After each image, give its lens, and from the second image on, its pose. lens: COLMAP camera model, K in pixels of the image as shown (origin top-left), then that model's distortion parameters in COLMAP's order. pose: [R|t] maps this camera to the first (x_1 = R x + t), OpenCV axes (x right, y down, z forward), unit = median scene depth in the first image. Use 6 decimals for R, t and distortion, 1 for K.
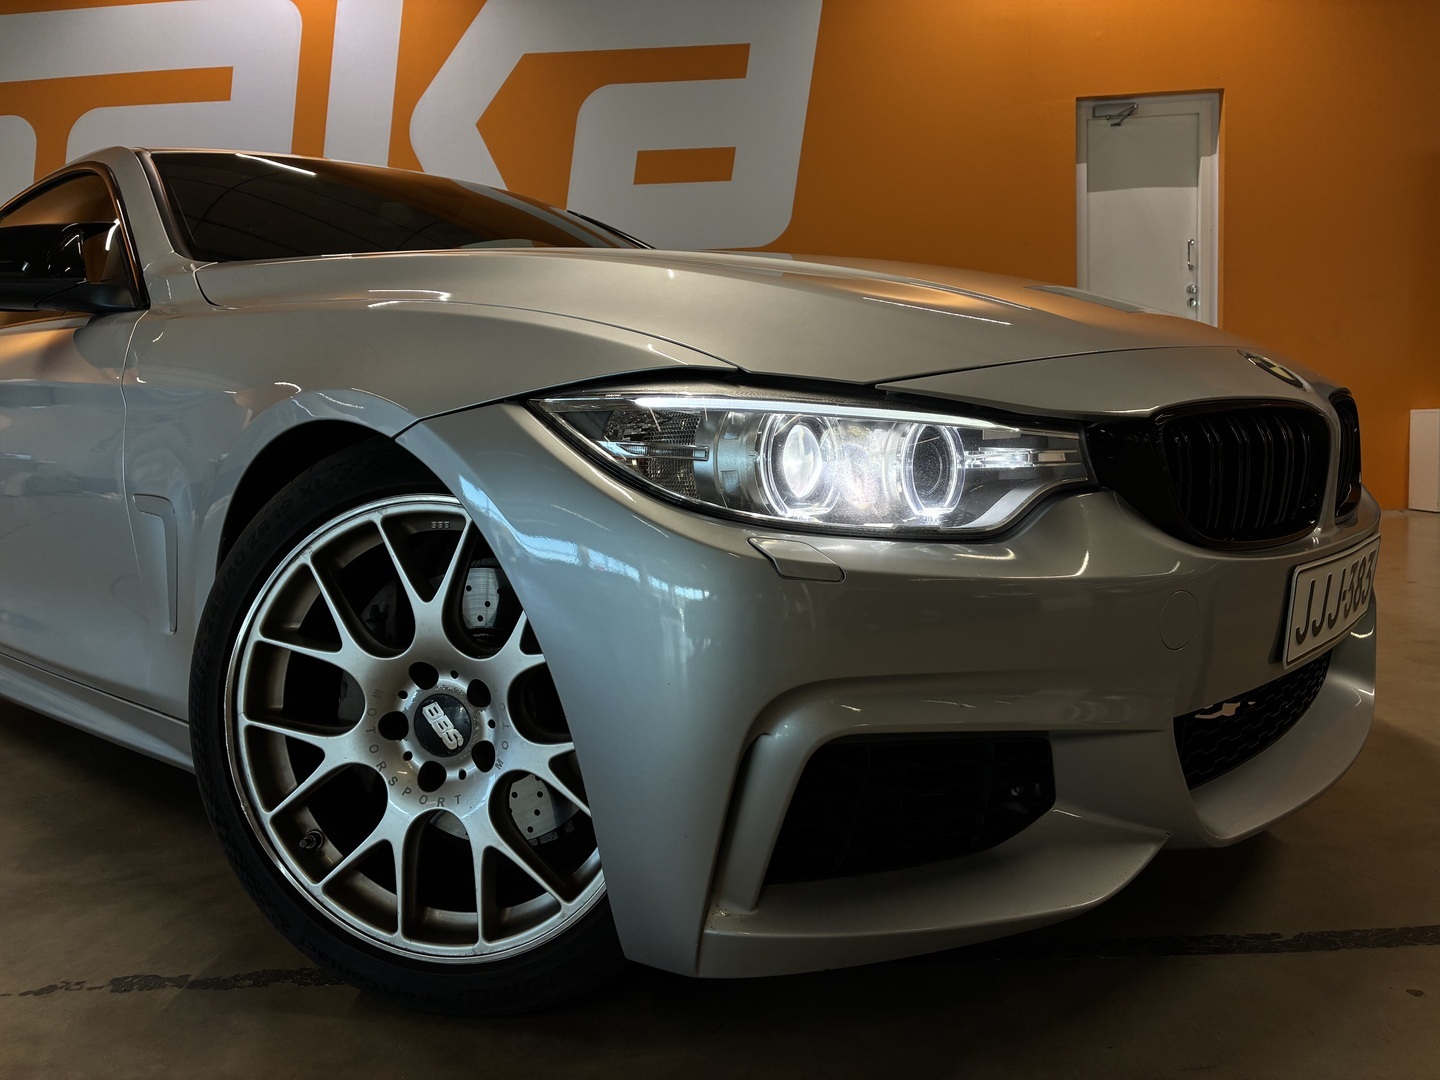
lens RADIAL K [[1156.1, 0, 713.4], [0, 1156.1, 507.0], [0, 0, 1]] dist [0.031873, -0.013936]
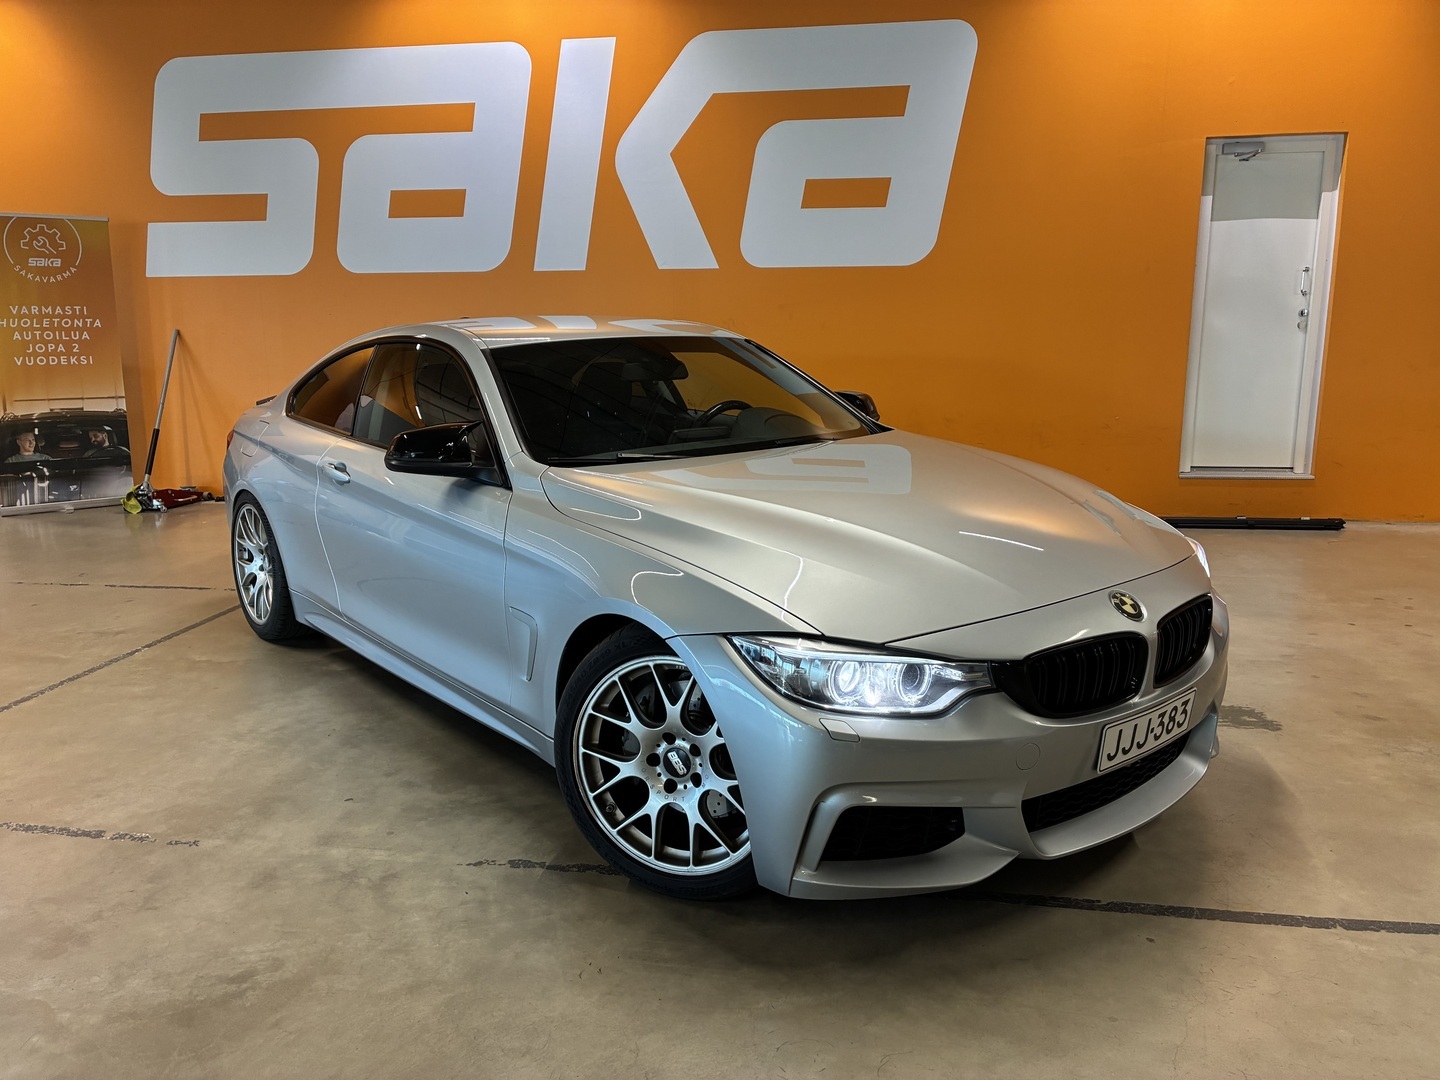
lens RADIAL K [[1156.1, 0, 713.4], [0, 1156.1, 507.0], [0, 0, 1]] dist [0.031873, -0.013936]
pose [[0.989683, 0.062265, -0.129034, 0.069925], [-0.049563, 0.993811, 0.099419, -0.474329], [0.134426, -0.091998, 0.986644, -0.990591]]
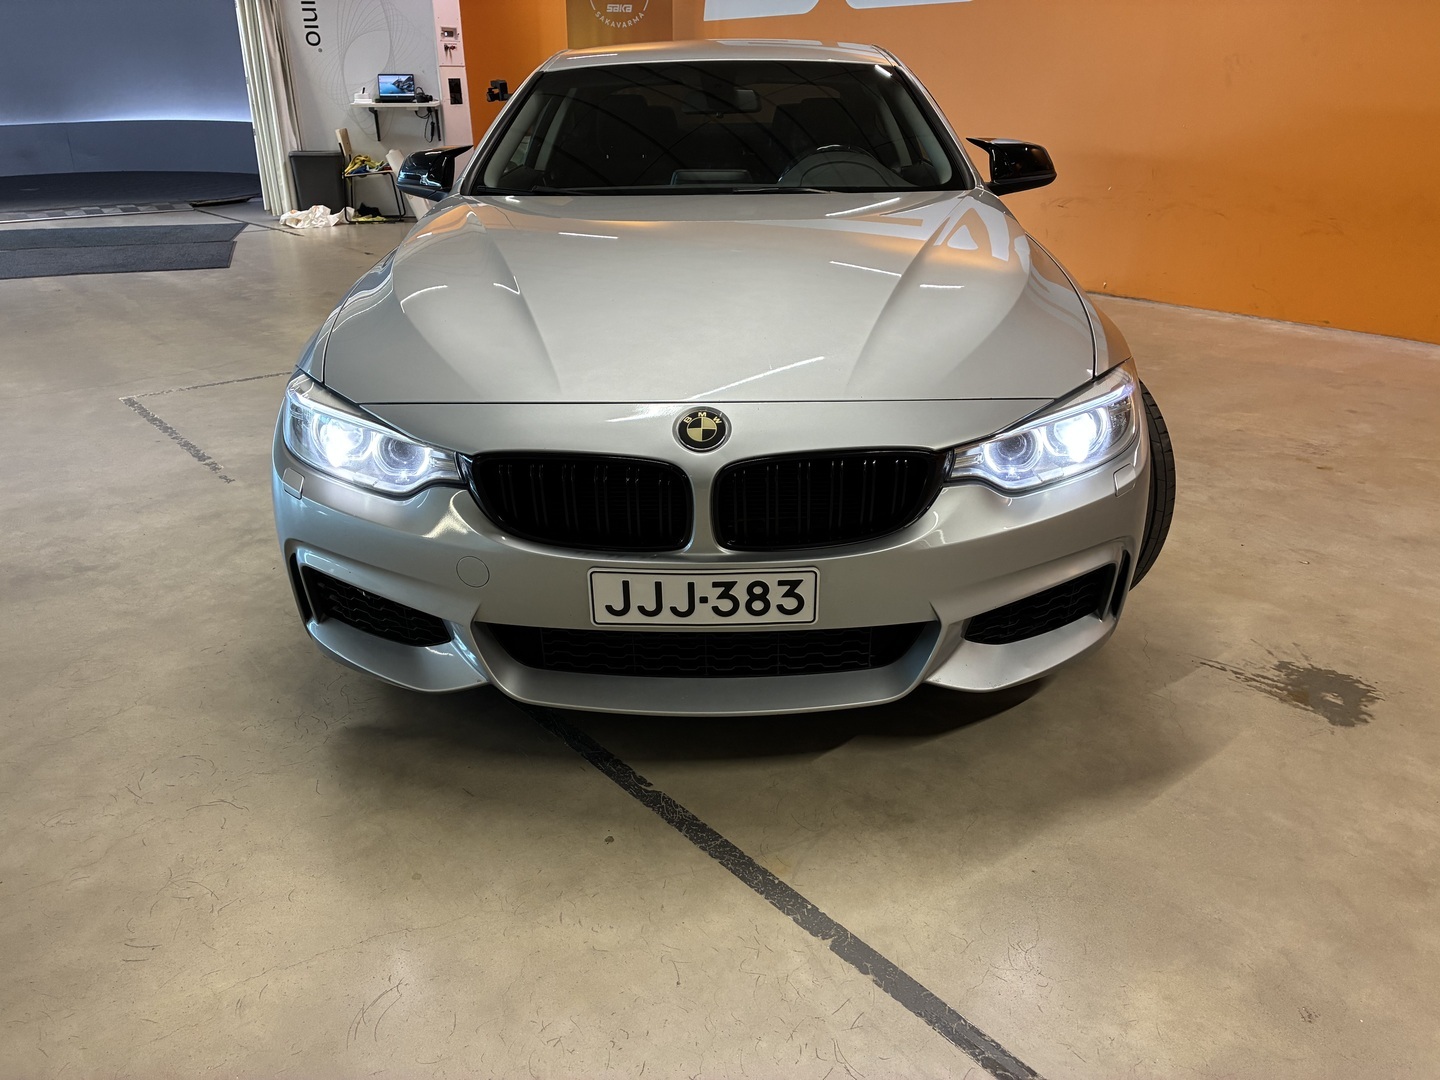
lens RADIAL K [[1156.1, 0, 713.4], [0, 1156.1, 507.0], [0, 0, 1]] dist [0.031873, -0.013936]
pose [[0.647322, 0.307254, -0.697545, 1.622955], [-0.084930, 0.938529, 0.334588, -0.540039], [0.757470, -0.157344, 0.633626, 0.166695]]
